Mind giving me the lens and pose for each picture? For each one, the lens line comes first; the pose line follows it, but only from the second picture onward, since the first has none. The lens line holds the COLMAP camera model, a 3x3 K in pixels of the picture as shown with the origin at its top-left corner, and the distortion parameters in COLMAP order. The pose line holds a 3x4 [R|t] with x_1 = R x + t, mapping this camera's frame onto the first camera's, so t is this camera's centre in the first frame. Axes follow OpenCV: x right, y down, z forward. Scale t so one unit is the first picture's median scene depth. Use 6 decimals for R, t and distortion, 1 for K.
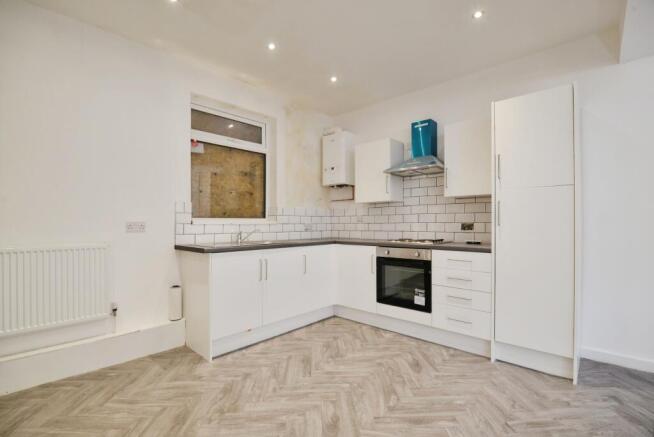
lens RADIAL K [[293.1, 0, 327.8], [0, 293.1, 225.9], [0, 0, 1]] dist [-0.001667, -0.000371]
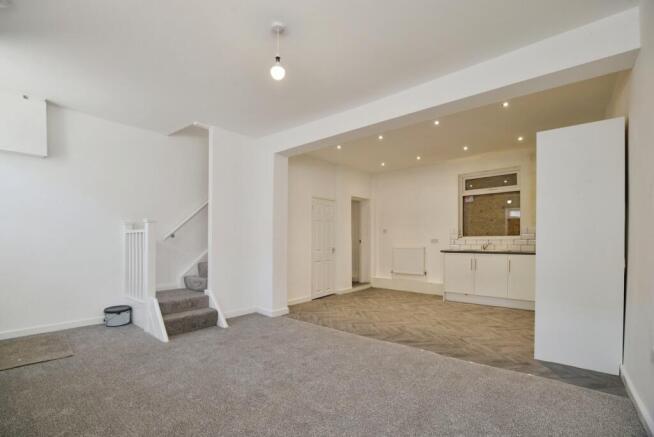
lens RADIAL K [[279.3, 0, 327.0], [0, 279.3, 242.7], [0, 0, 1]] dist [-0.000506, -0.000095]
pose [[0.051526, 0.005279, -0.998658, 1.487299], [-0.003832, 0.999980, 0.005088, 0.008484], [0.998664, 0.003565, 0.051545, -0.009963]]
